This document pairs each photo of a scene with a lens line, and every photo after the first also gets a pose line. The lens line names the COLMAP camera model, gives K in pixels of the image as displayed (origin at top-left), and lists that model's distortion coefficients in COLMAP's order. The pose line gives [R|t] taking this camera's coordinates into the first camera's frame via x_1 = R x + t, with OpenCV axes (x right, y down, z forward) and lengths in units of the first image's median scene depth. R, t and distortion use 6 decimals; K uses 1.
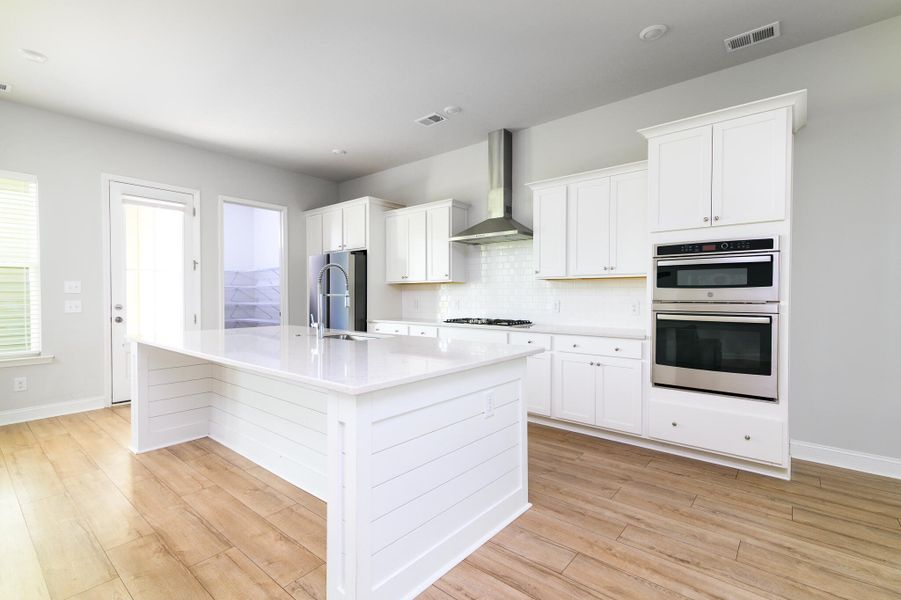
lens RADIAL K [[403.3, 0, 452.4], [0, 403.3, 301.3], [0, 0, 1]] dist [0.014220, -0.000123]
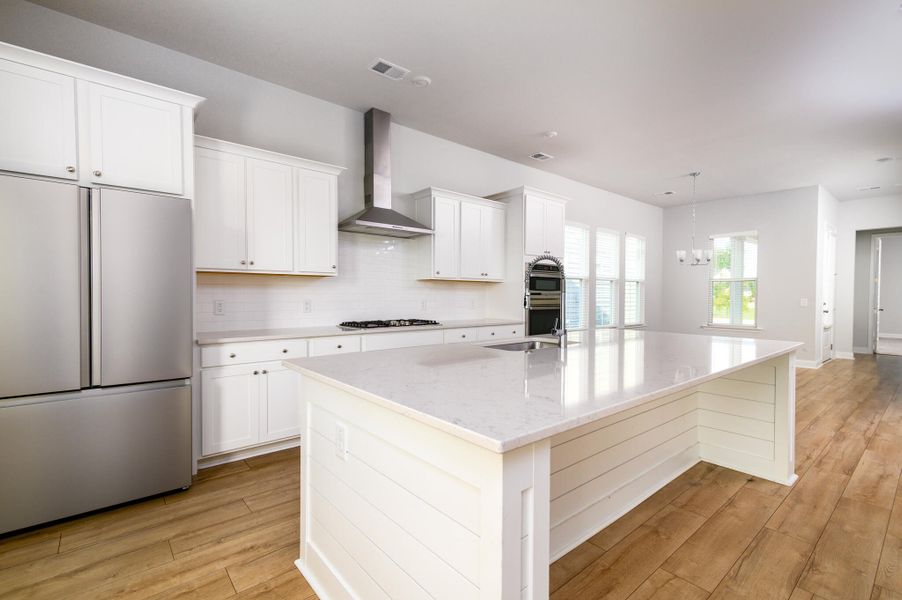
lens RADIAL K [[417.8, 0, 453.5], [0, 417.8, 284.3], [0, 0, 1]] dist [0.048821, 0.000054]
pose [[0.157817, 0.027973, 0.987072, -1.141994], [0.009645, 0.999507, -0.029867, -0.010019], [-0.987421, 0.014234, 0.157469, 1.016427]]
